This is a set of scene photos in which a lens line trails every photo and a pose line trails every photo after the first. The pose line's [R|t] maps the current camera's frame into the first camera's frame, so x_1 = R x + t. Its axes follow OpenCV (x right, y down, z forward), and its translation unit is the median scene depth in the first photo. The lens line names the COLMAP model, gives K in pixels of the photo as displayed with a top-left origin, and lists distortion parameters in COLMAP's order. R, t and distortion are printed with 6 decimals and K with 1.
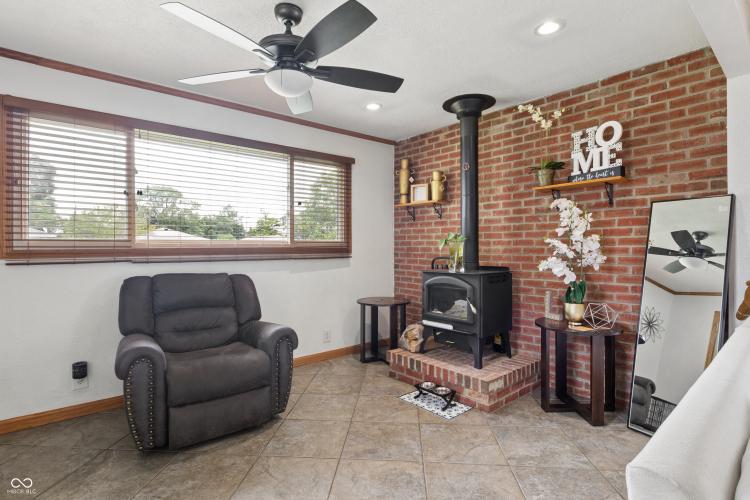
lens RADIAL K [[374.3, 0, 372.3], [0, 374.3, 247.8], [0, 0, 1]] dist [-0.009778, 0.000704]
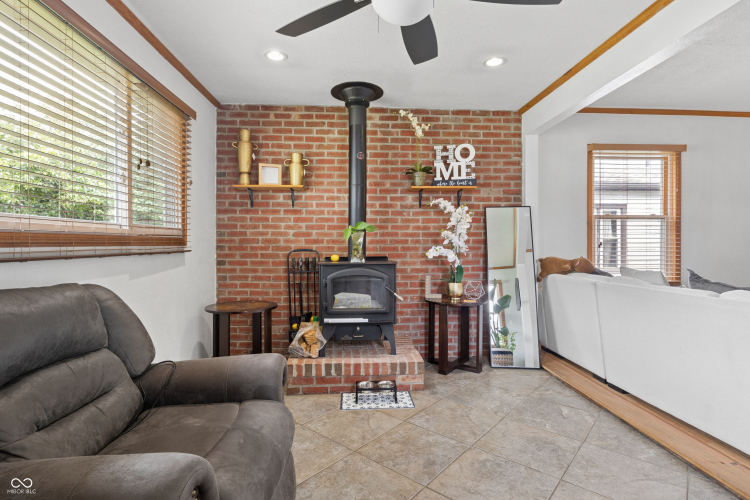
lens RADIAL K [[374.3, 0, 378.1], [0, 374.3, 247.7], [0, 0, 1]] dist [-0.009778, 0.000704]
pose [[0.598123, -0.006970, 0.801374, -0.587000], [0.000643, 0.999966, 0.008217, 0.019053], [-0.801404, -0.004400, 0.598107, 0.426968]]
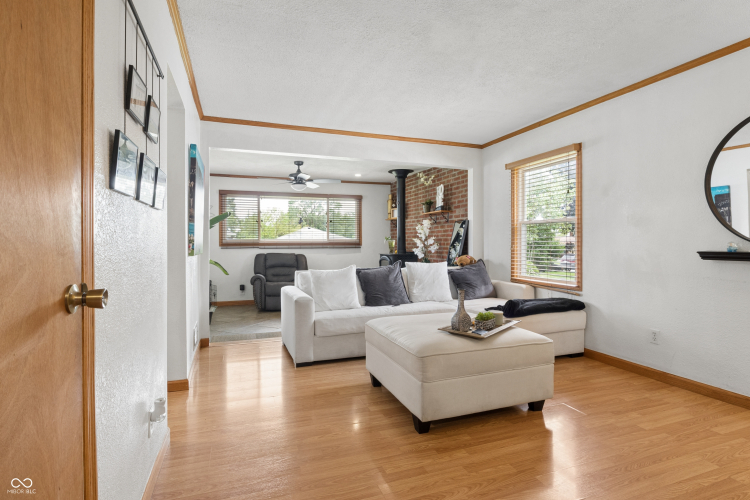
lens RADIAL K [[374.3, 0, 375.3], [0, 374.3, 244.5], [0, 0, 1]] dist [-0.009778, 0.000704]
pose [[0.940095, 0.000856, -0.340912, 0.962634], [0.000591, 0.999991, 0.004141, 0.002341], [0.340913, -0.004094, 0.940086, -1.122741]]
